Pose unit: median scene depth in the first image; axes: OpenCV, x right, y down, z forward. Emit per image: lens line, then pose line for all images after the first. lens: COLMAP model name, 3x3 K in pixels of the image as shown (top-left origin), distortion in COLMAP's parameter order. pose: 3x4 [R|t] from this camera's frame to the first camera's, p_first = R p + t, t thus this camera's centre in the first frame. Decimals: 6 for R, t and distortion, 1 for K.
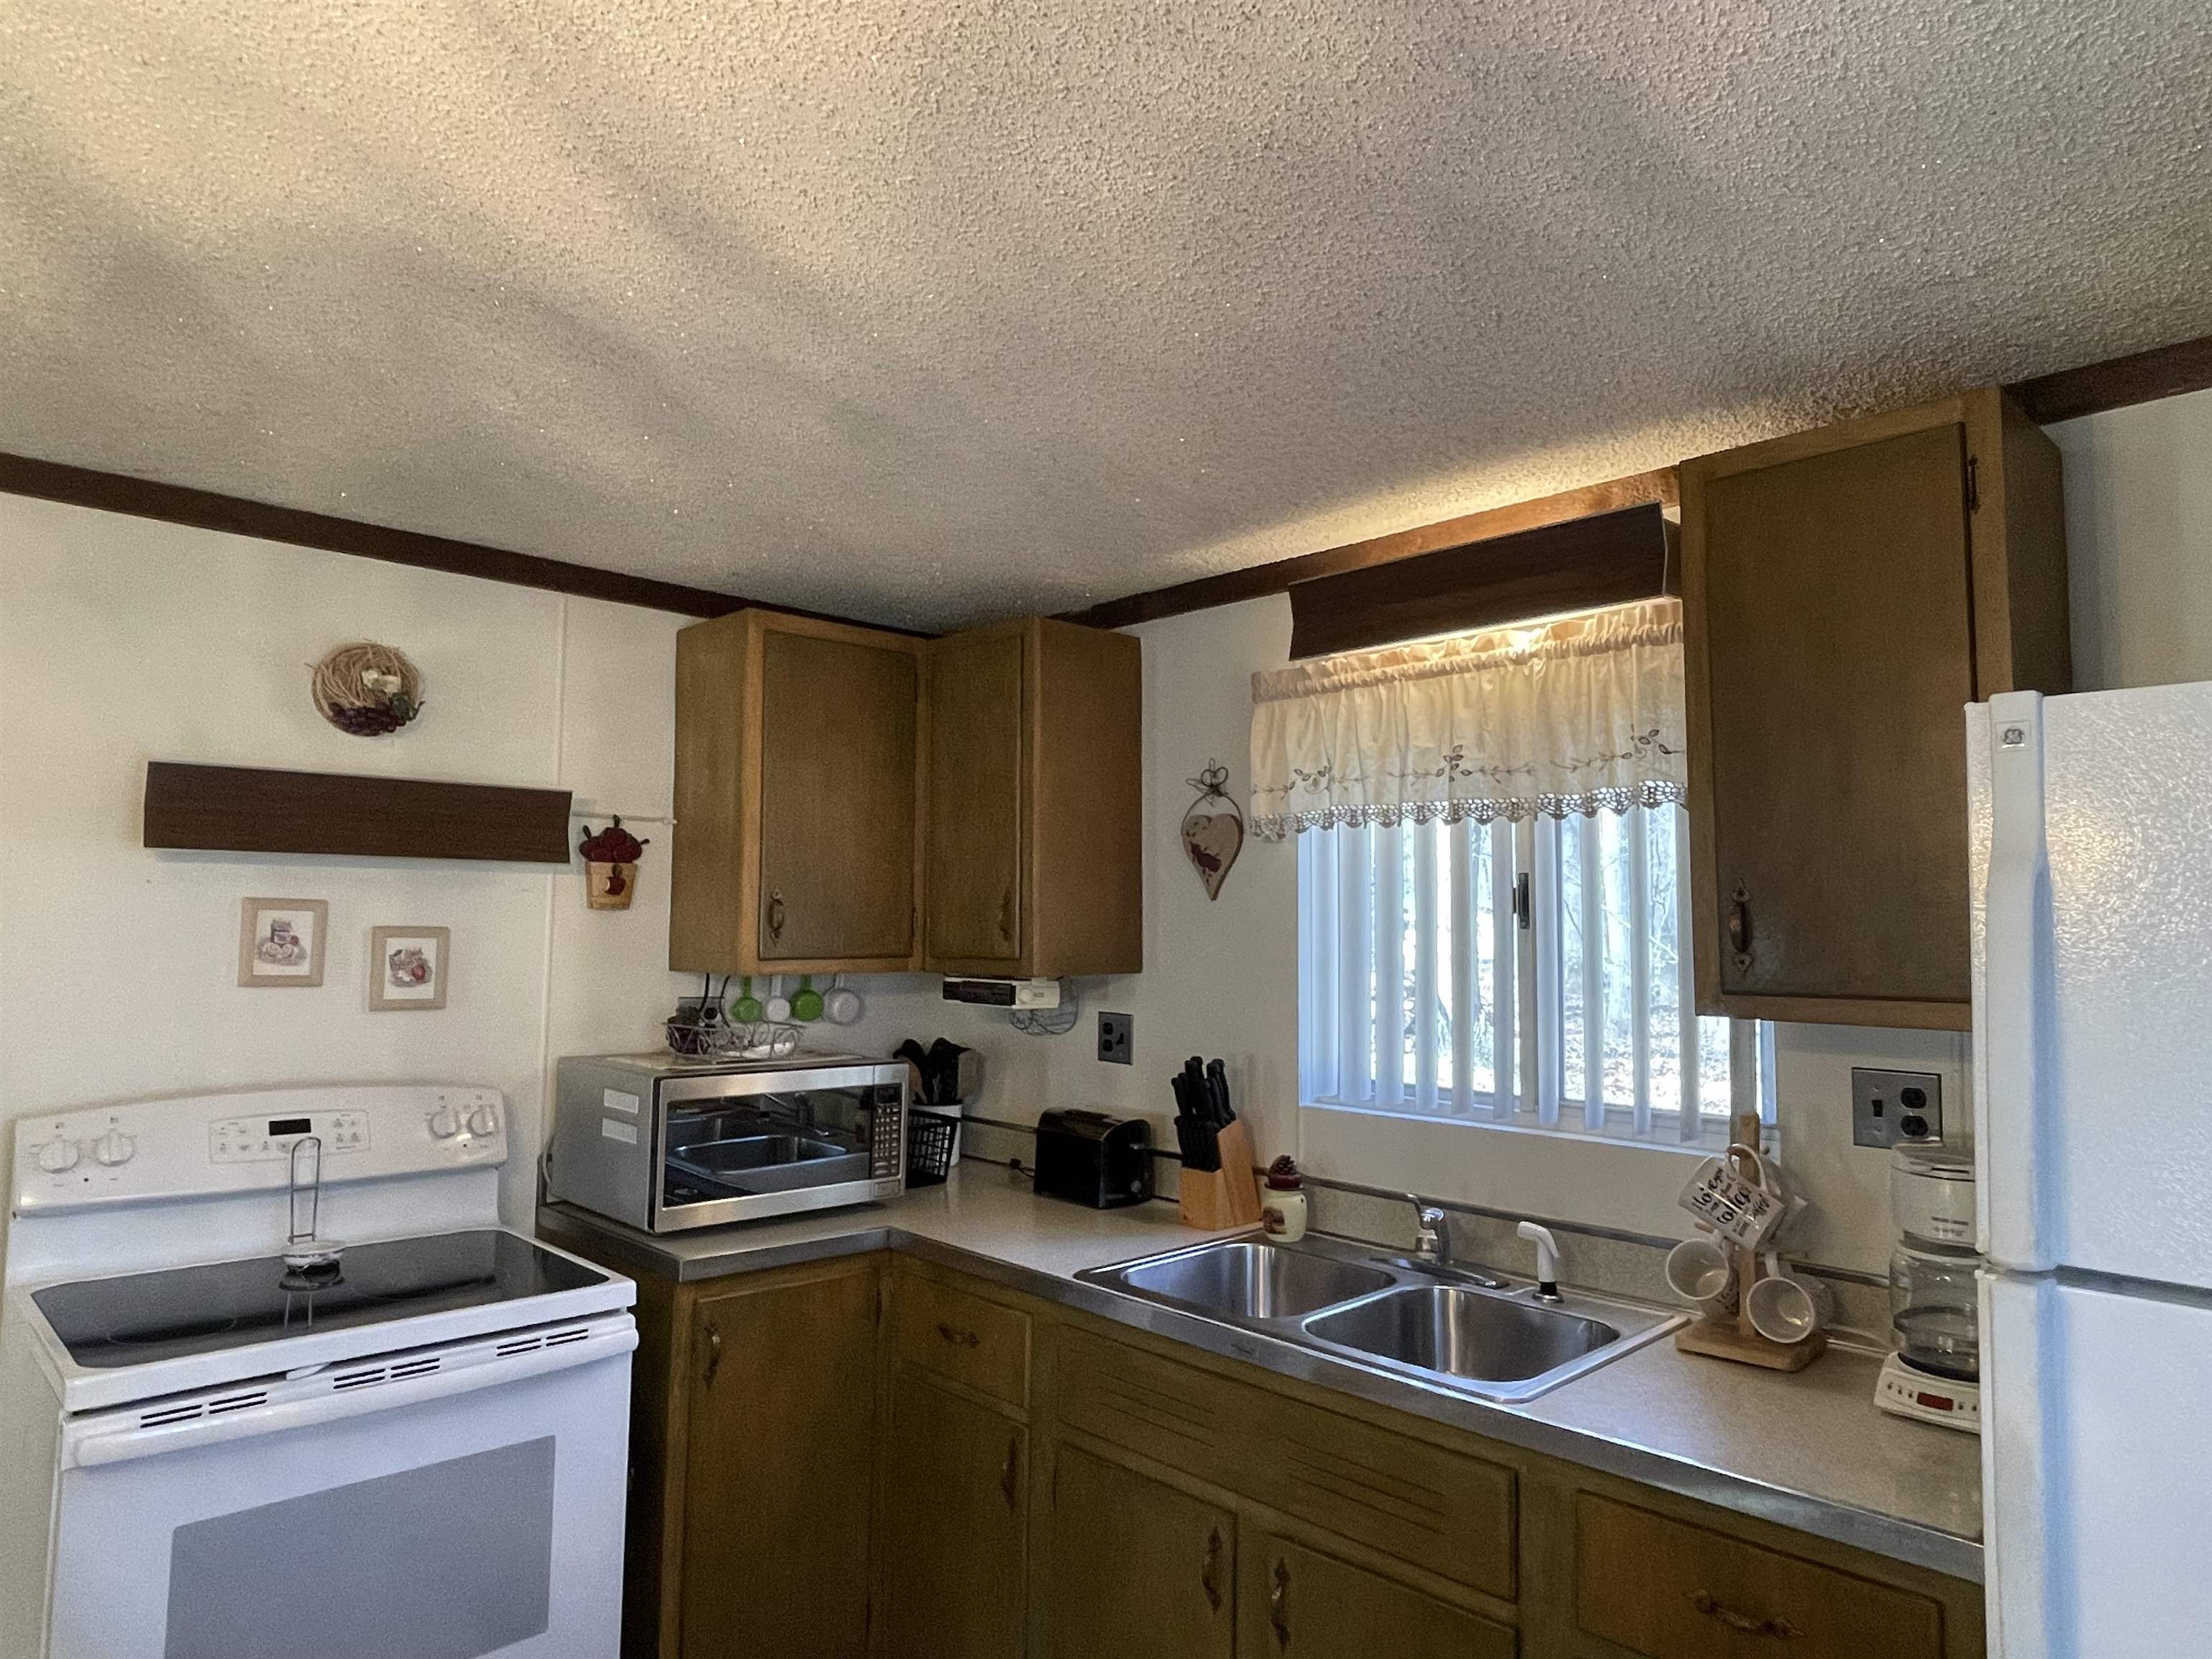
lens RADIAL K [[1359.6, 0, 1106.0], [0, 1359.6, 829.5], [0, 0, 1]] dist [0.001887, -0.000101]
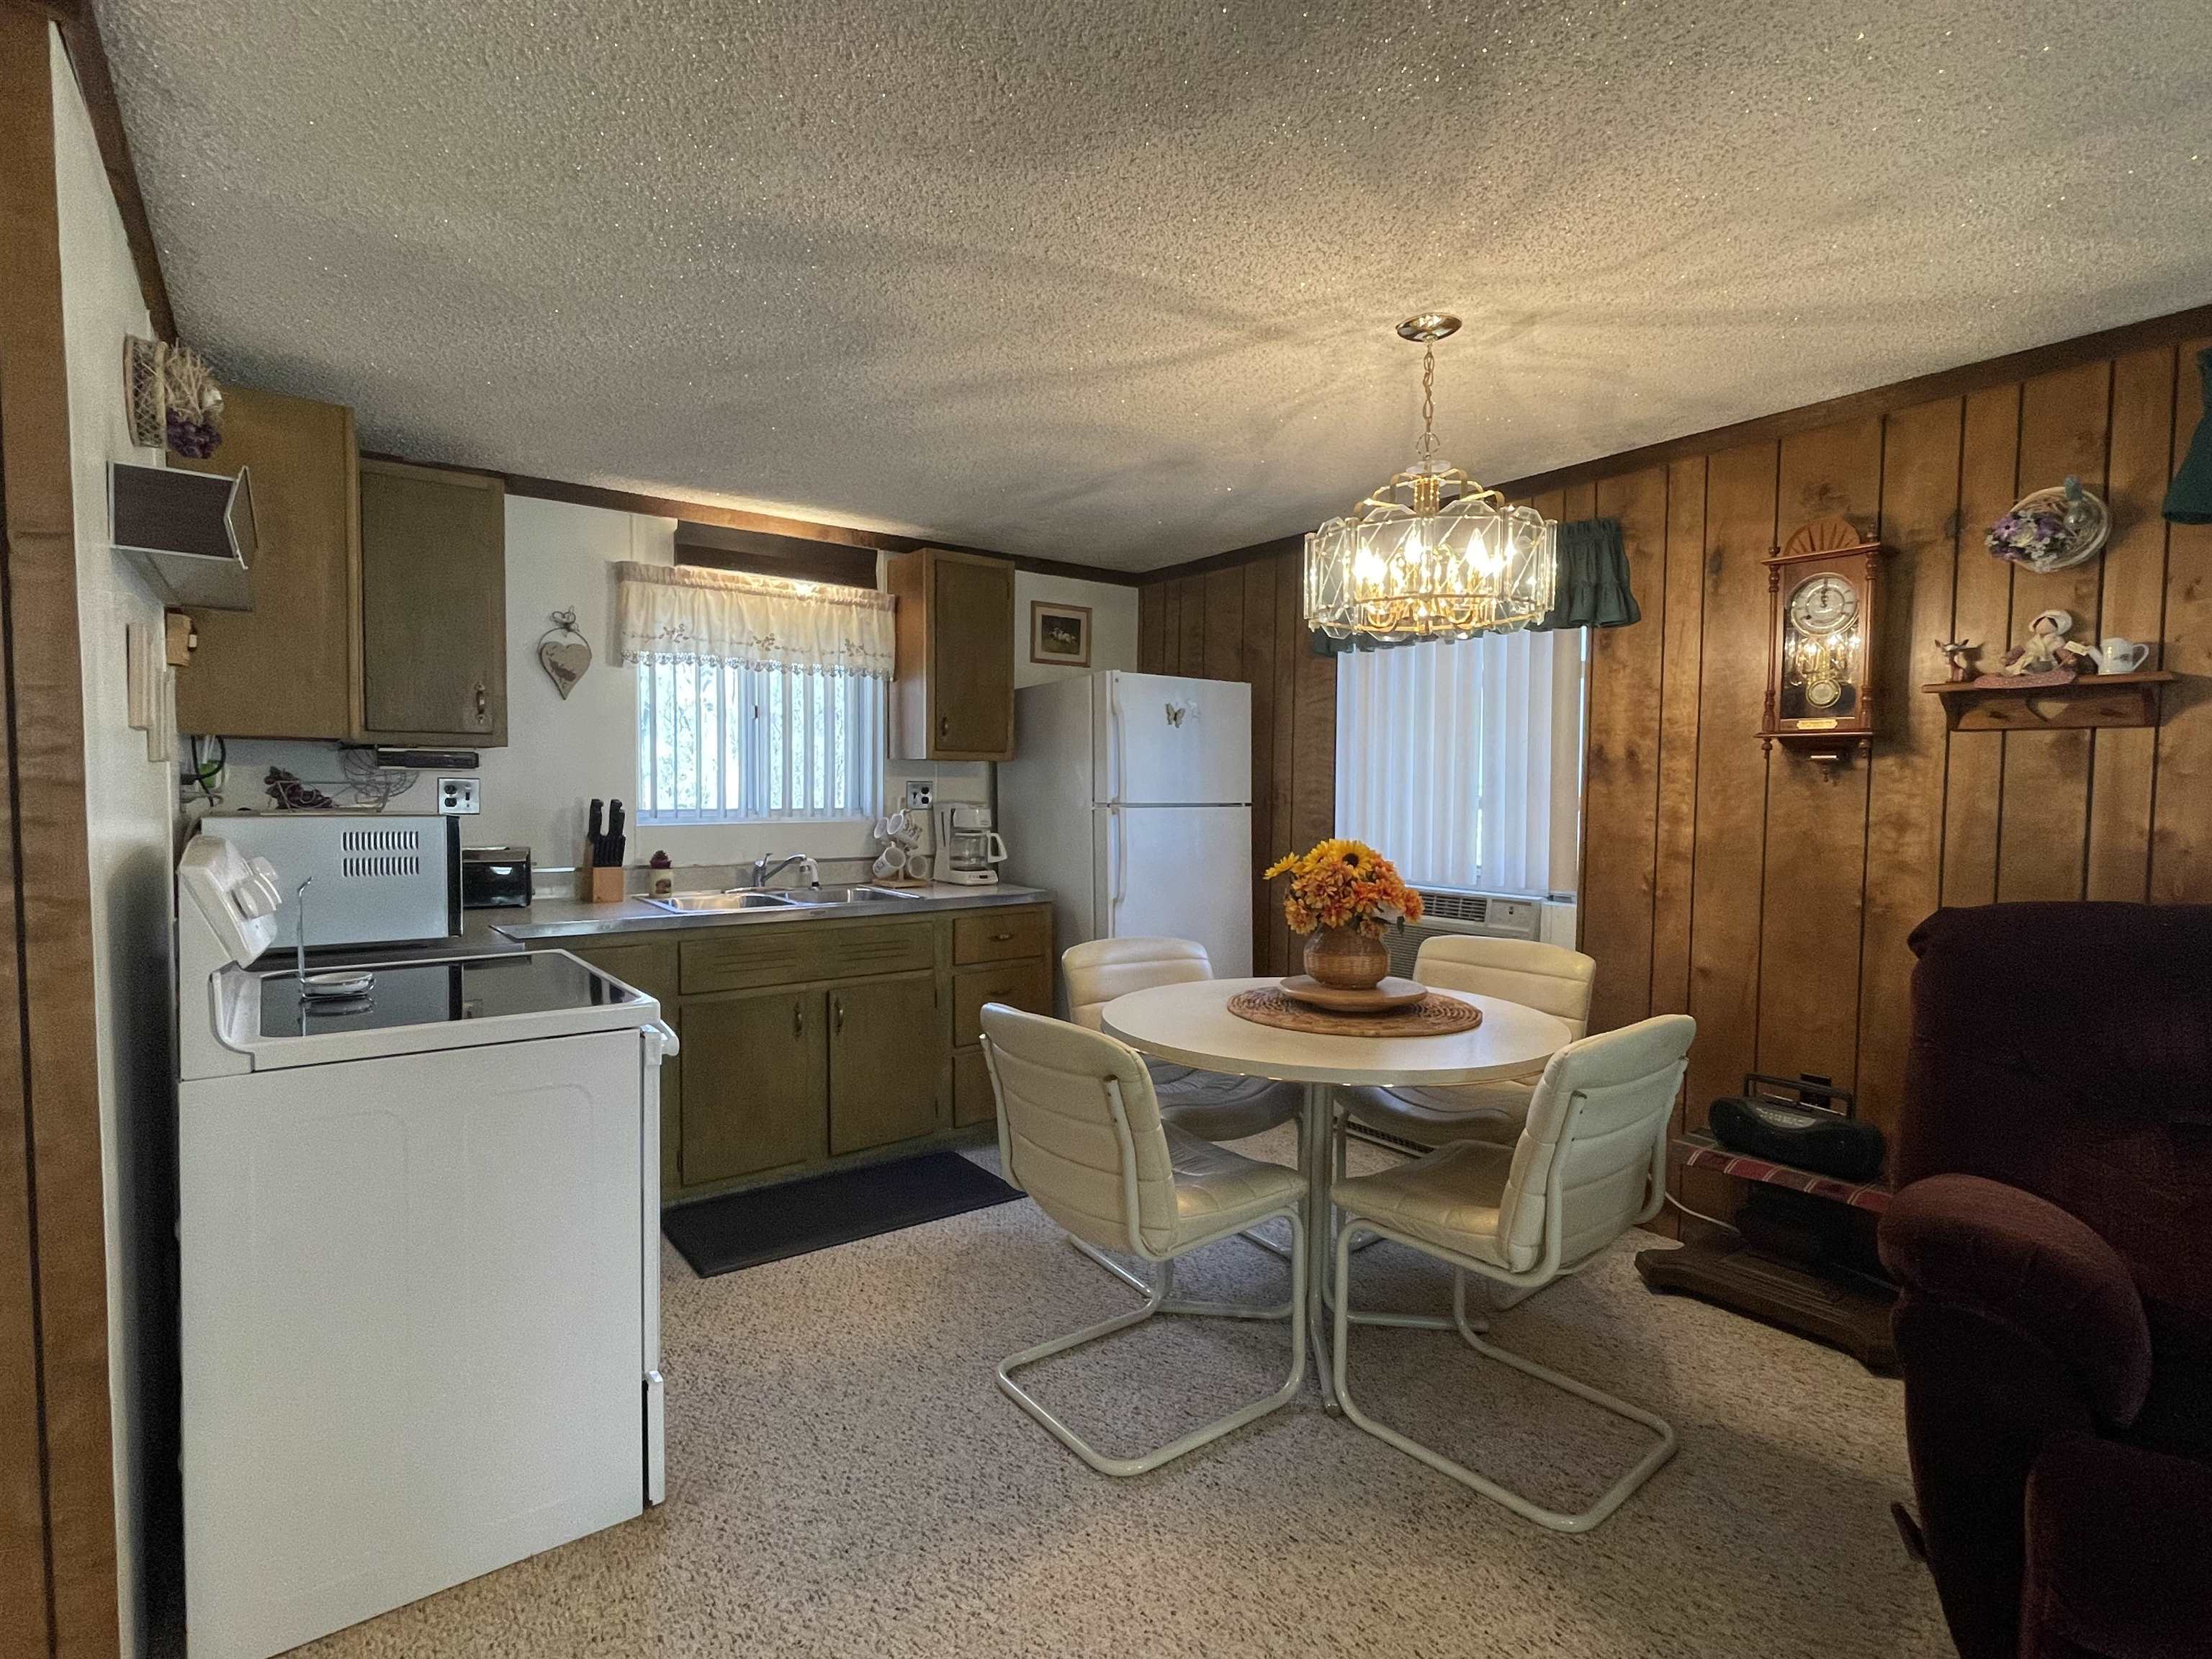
lens RADIAL K [[1078.8, 0, 1106.0], [0, 1078.8, 829.5], [0, 0, 1]] dist [0.000783, 0.000246]
pose [[0.100742, -0.049225, 0.993694, -1.263063], [-0.078848, 0.995239, 0.057295, 0.094407], [-0.991783, -0.084122, 0.096381, 0.321008]]
